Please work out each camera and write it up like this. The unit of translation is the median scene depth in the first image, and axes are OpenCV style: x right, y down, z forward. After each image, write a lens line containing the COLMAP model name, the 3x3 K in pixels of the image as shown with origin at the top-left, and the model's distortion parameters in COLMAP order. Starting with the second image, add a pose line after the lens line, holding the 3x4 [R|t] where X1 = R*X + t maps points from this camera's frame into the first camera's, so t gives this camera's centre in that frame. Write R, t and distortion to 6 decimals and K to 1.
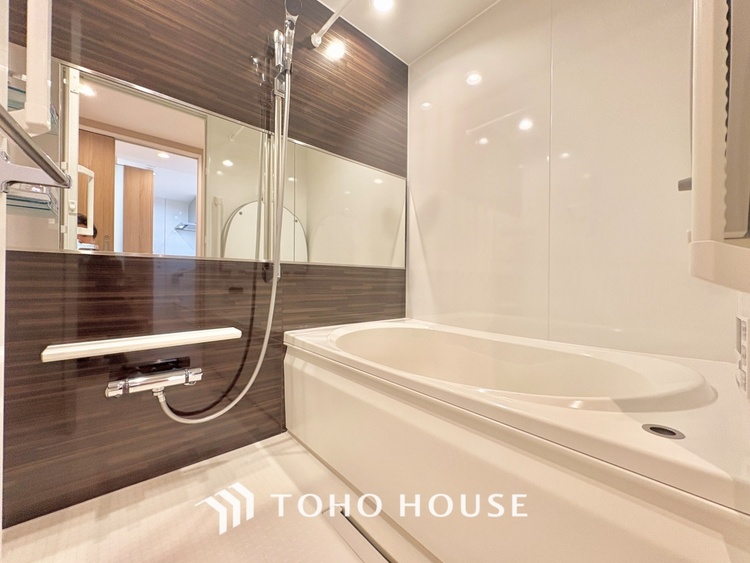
lens RADIAL K [[297.9, 0, 373.9], [0, 297.9, 279.8], [0, 0, 1]] dist [-0.002509, 0.001185]
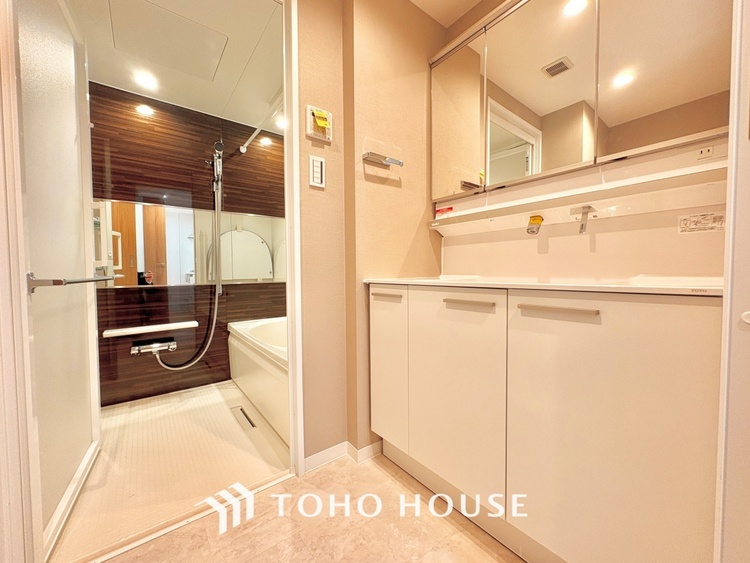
lens RADIAL K [[297.9, 0, 377.3], [0, 297.9, 280.7], [0, 0, 1]] dist [-0.002509, 0.001185]
pose [[0.998326, -0.004471, -0.057673, 0.756951], [0.007241, 0.998825, 0.047917, -0.169221], [0.057391, -0.048254, 0.997185, -0.765021]]
